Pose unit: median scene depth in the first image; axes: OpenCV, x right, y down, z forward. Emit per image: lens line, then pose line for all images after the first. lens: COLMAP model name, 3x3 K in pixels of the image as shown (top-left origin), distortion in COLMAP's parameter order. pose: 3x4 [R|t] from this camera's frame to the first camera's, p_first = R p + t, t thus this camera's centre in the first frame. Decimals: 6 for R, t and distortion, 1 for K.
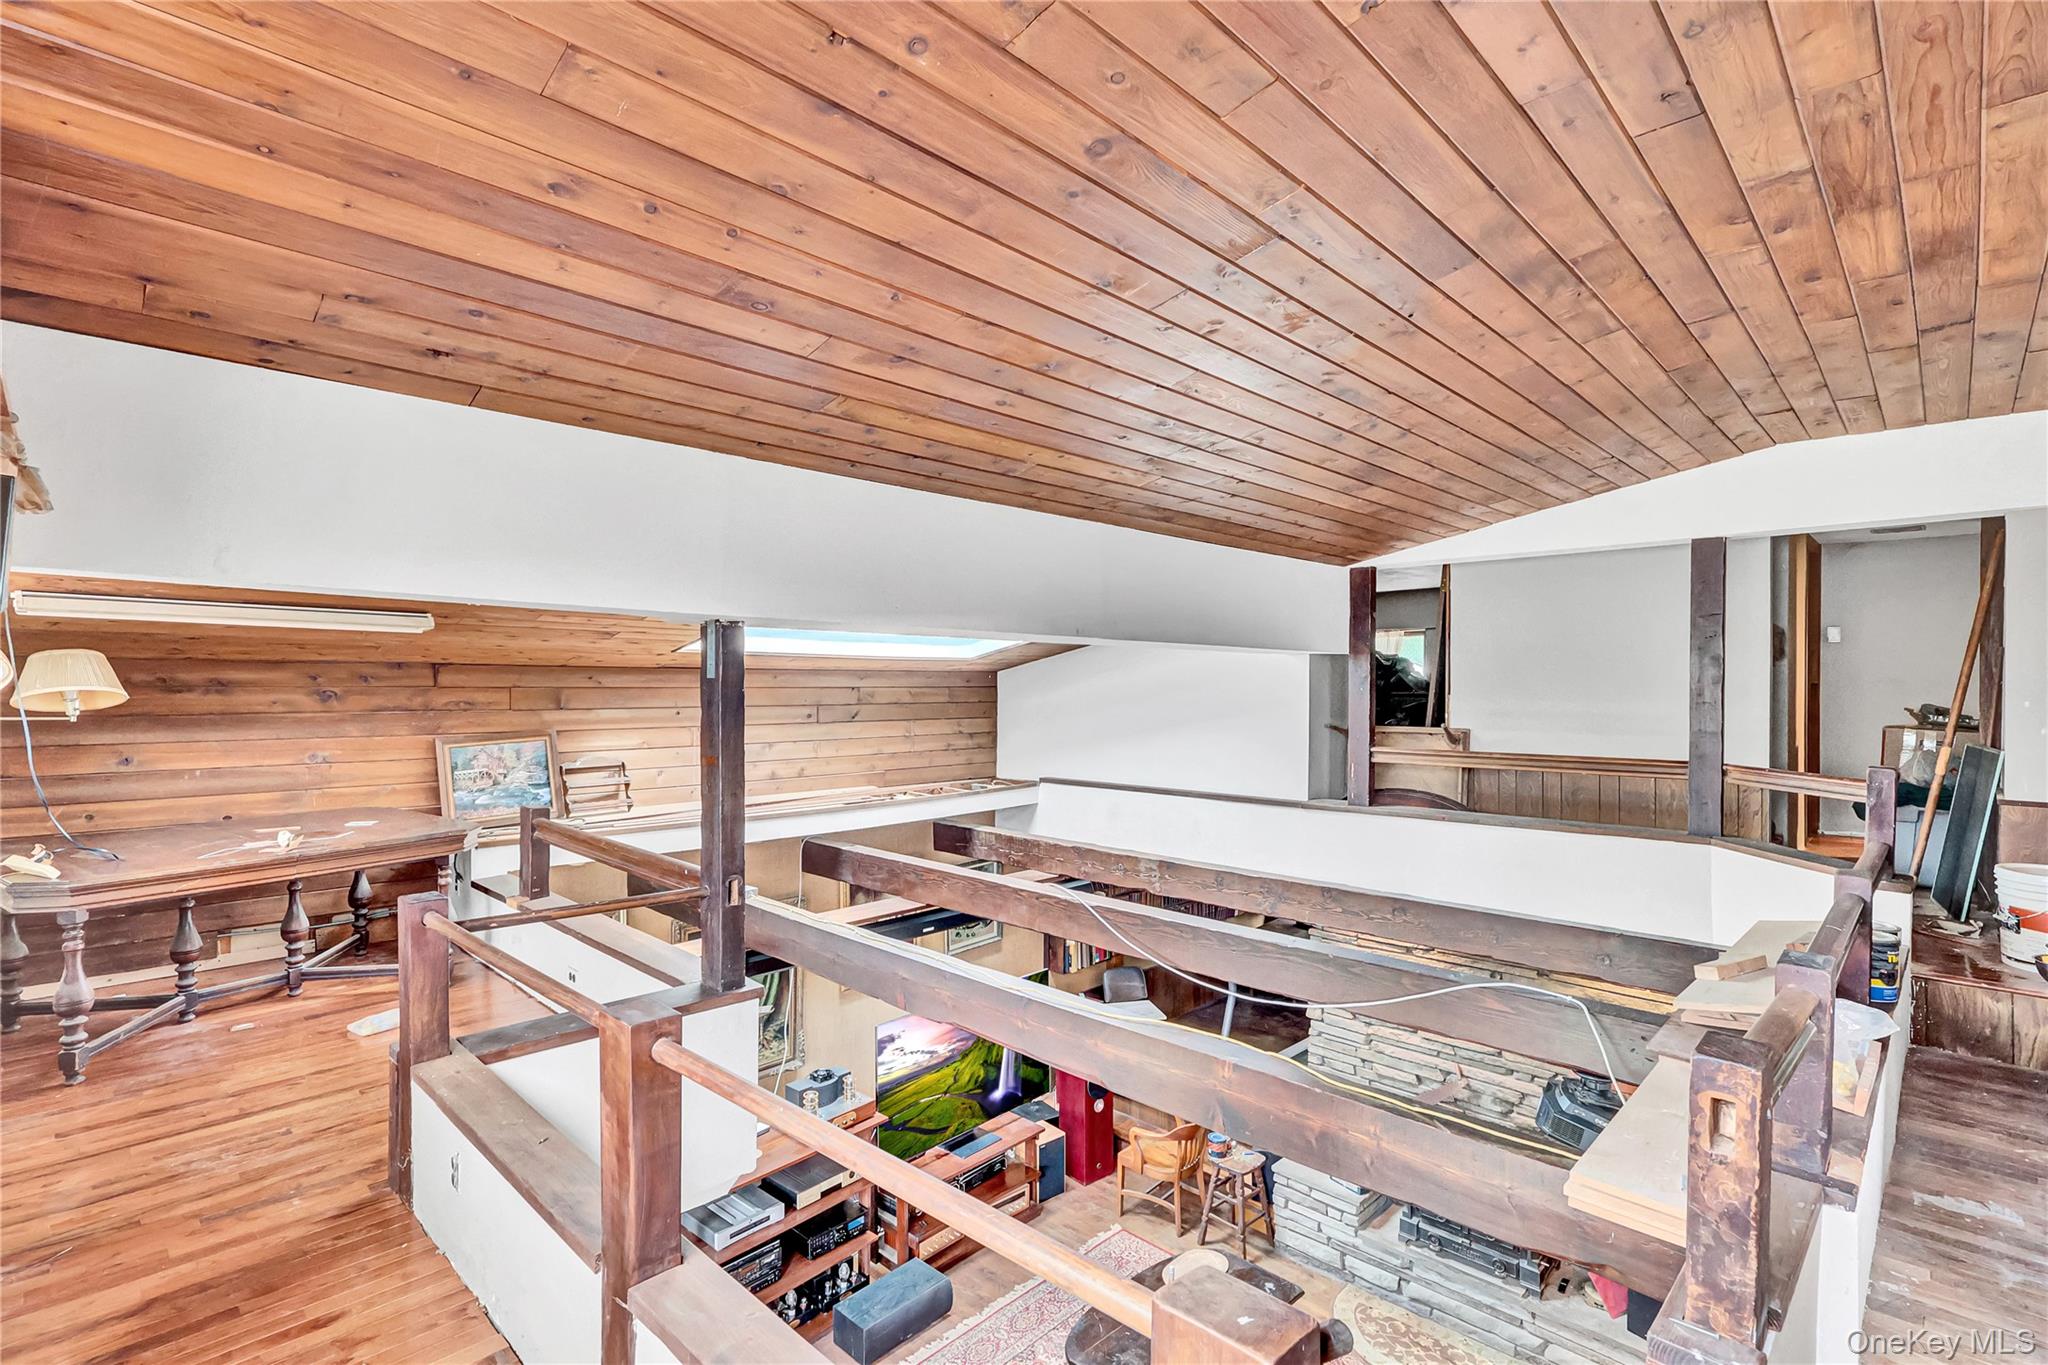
lens RADIAL K [[962.2, 0, 1025.5], [0, 962.2, 686.9], [0, 0, 1]] dist [-0.002237, 0.000527]
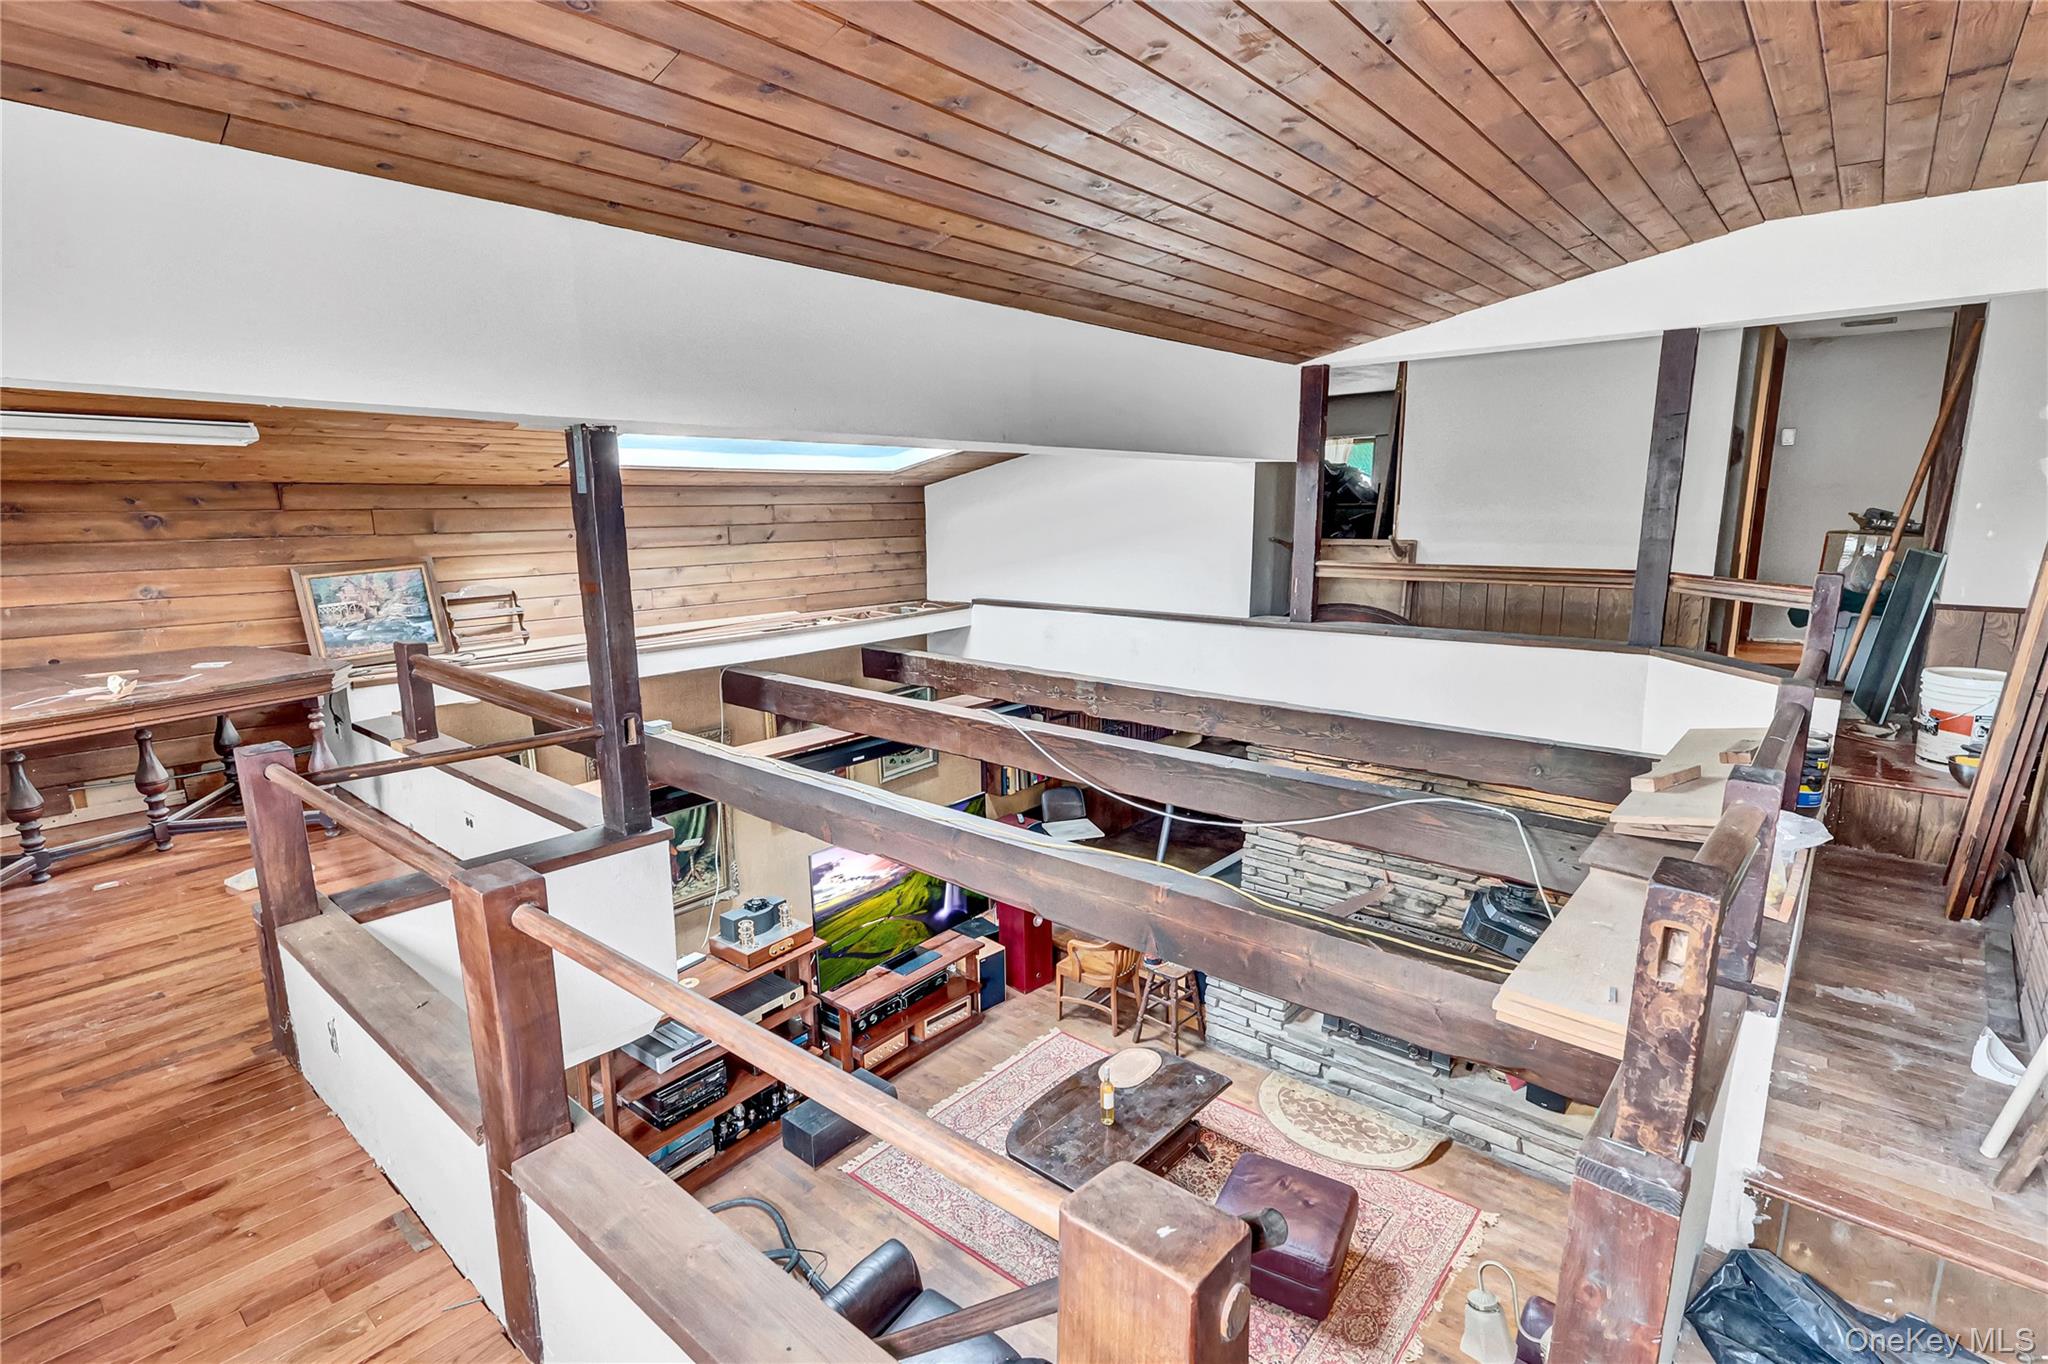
lens RADIAL K [[962.2, 0, 1025.5], [0, 962.2, 686.4], [0, 0, 1]] dist [-0.002237, 0.000527]
pose [[0.998181, -0.023603, 0.055469, 0.017692], [0.012973, 0.982710, 0.184696, 0.005645], [-0.058870, -0.183641, 0.981229, 0.066912]]
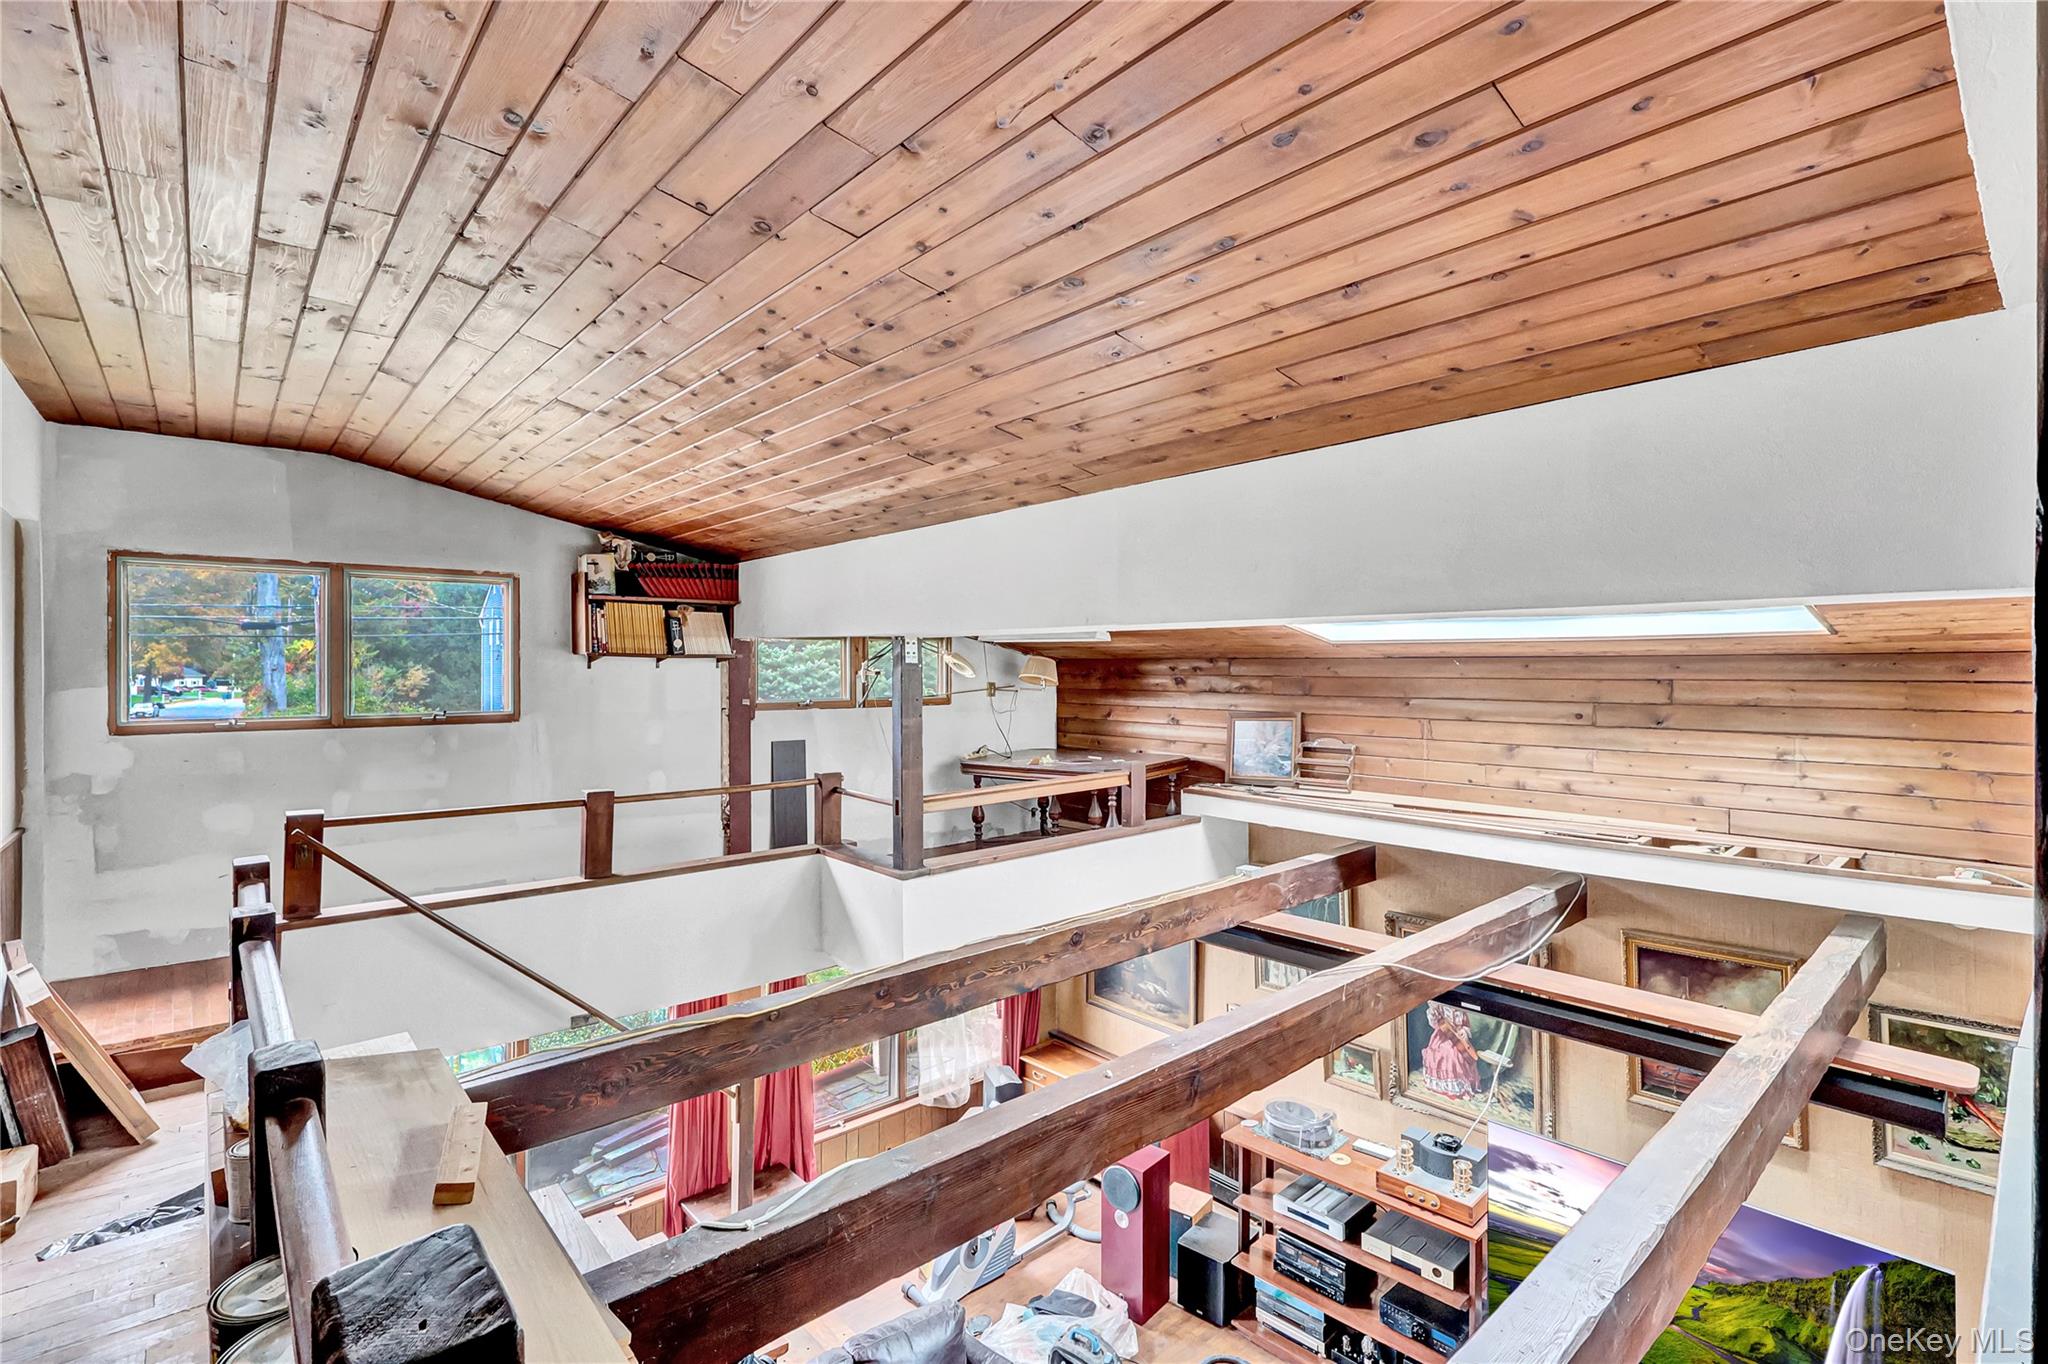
lens RADIAL K [[943.3, 0, 1025.2], [0, 943.3, 670.8], [0, 0, 1]] dist [-0.001216, -0.000225]
pose [[-0.070154, 0.001102, -0.997536, 0.778008], [-0.006156, 0.999980, 0.001538, -0.006722], [0.997517, 0.006248, -0.070146, 0.847199]]
